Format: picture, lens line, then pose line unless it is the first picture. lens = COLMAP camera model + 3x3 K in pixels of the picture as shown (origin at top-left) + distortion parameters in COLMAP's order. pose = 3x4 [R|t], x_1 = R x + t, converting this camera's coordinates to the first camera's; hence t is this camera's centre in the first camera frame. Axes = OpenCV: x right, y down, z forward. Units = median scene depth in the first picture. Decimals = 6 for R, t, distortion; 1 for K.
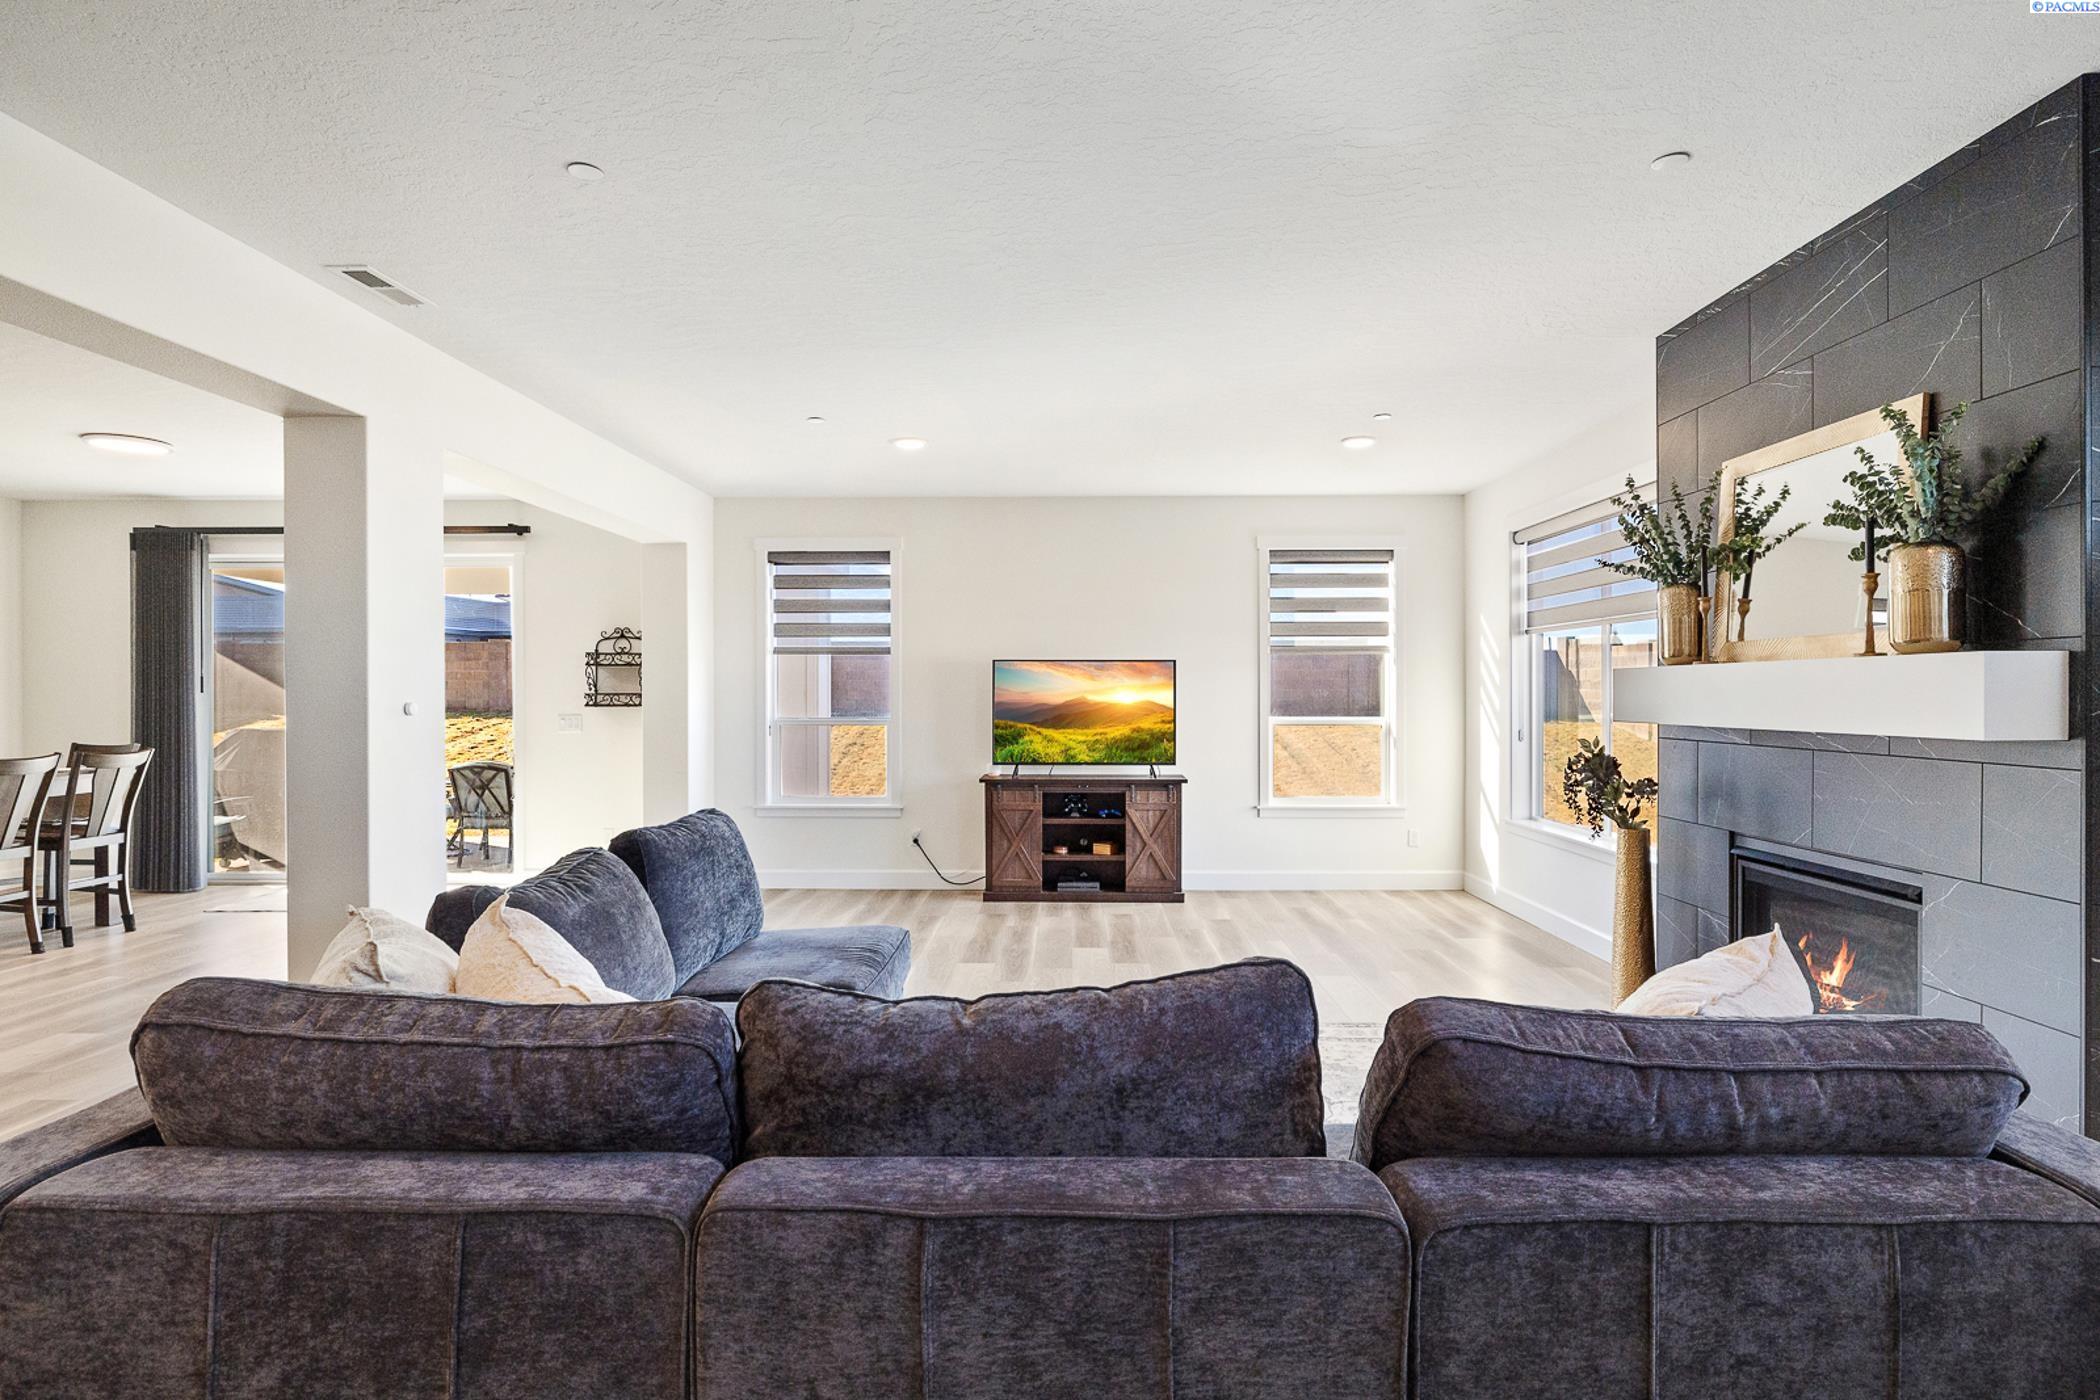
lens RADIAL K [[1063.6, 0, 1053.0], [0, 1063.6, 698.0], [0, 0, 1]] dist [-0.006393, -0.000479]
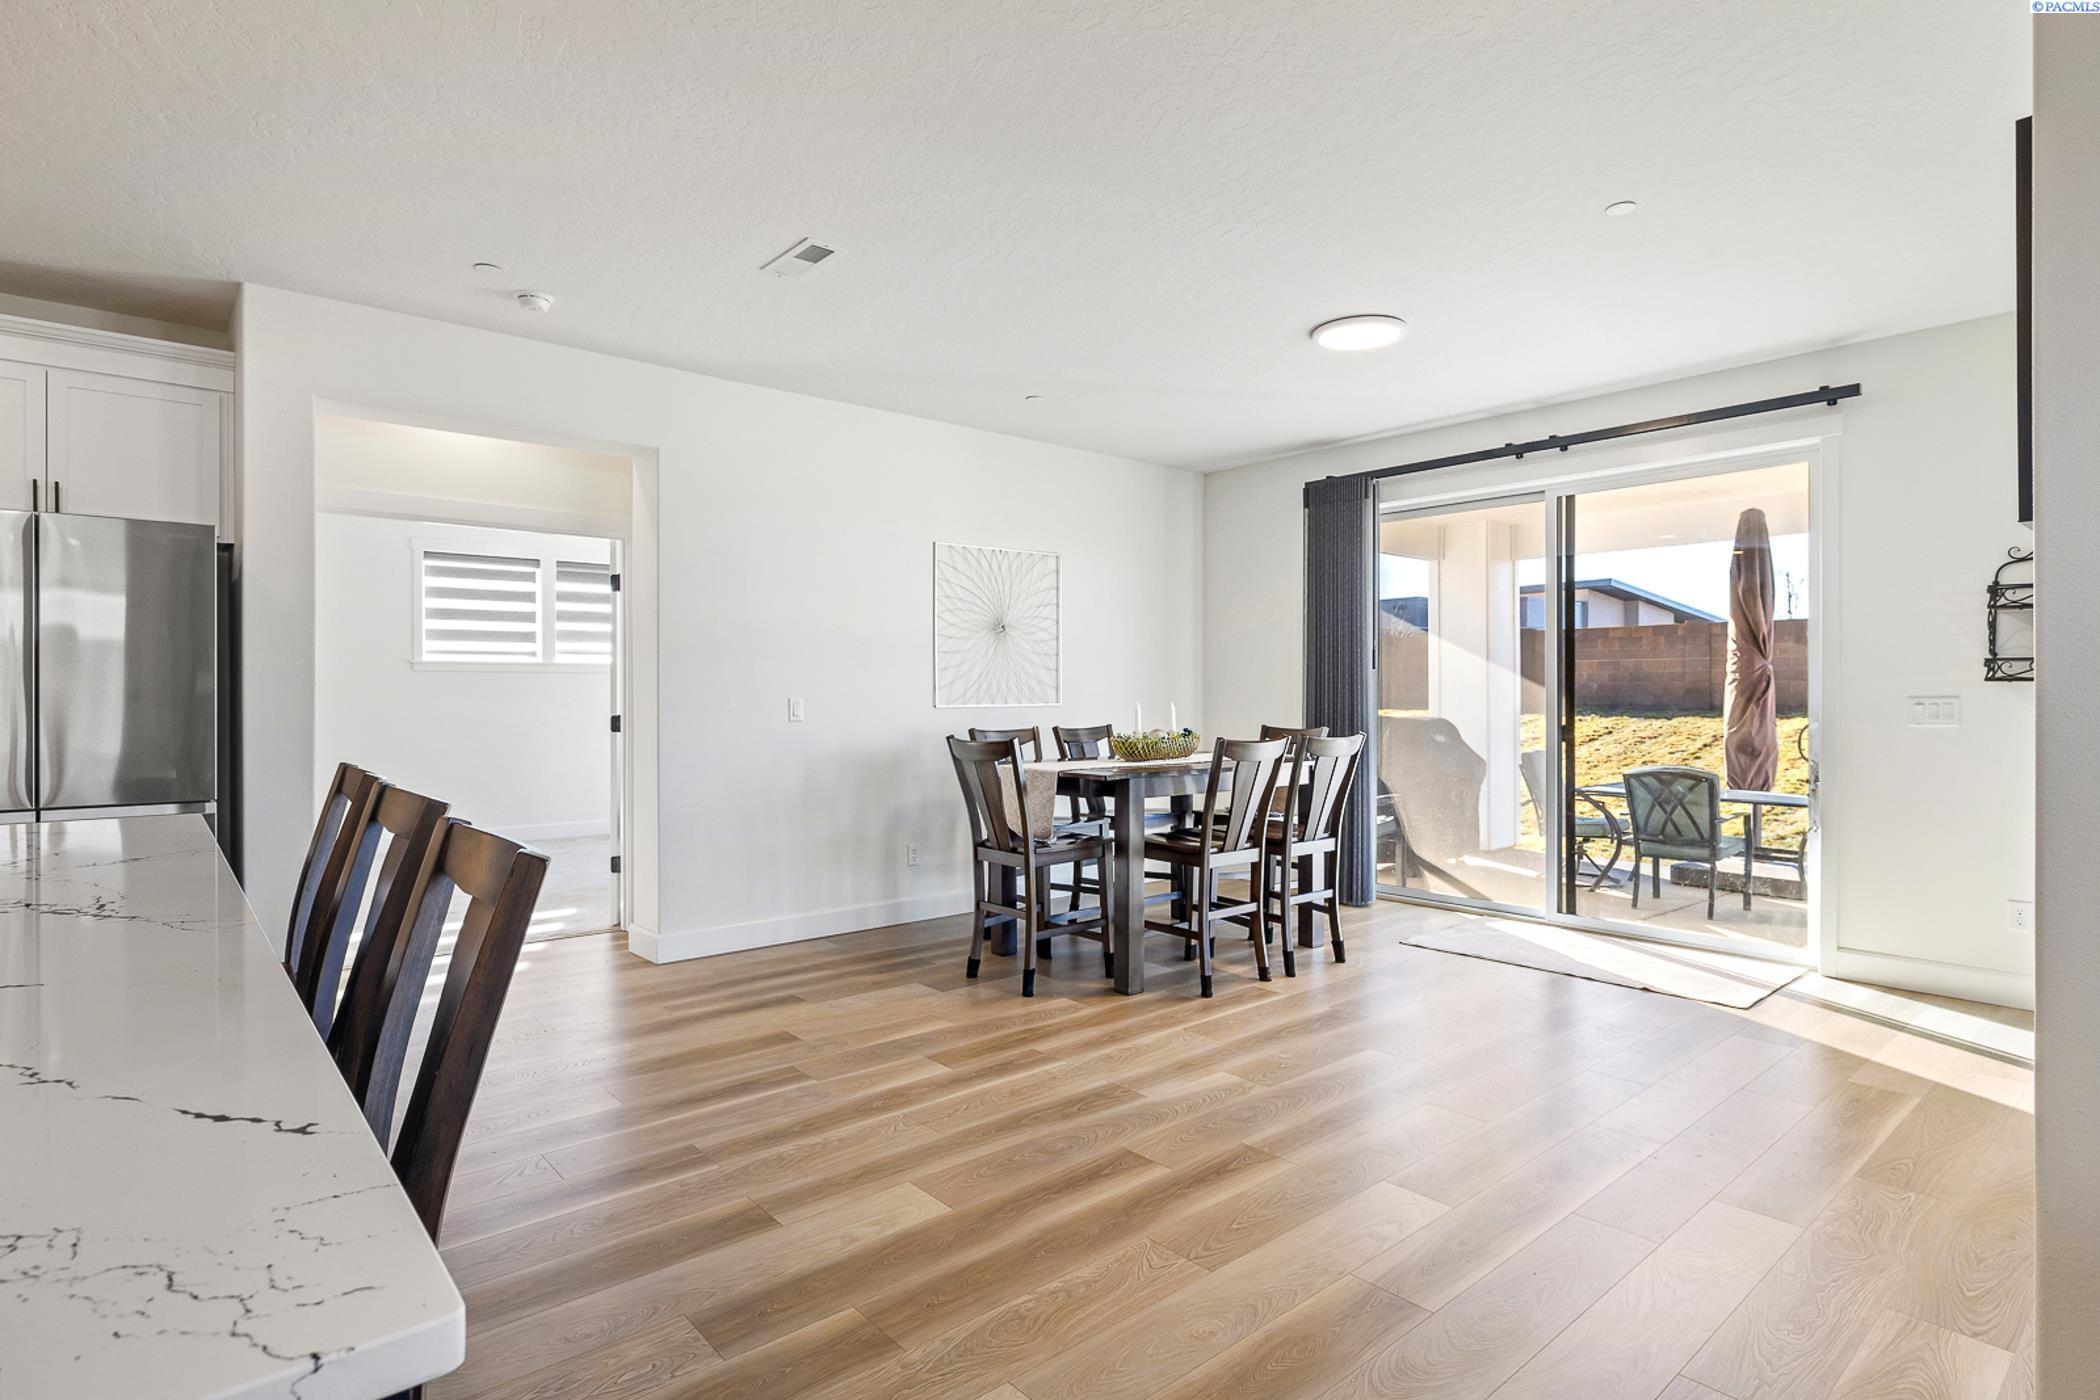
lens RADIAL K [[1063.6, 0, 1036.7], [0, 1063.6, 696.1], [0, 0, 1]] dist [-0.006393, -0.000479]
pose [[0.658900, -0.002533, -0.752226, -0.354989], [-0.001713, 0.999987, -0.004867, 0.020965], [0.752228, 0.004496, 0.658887, 0.253943]]
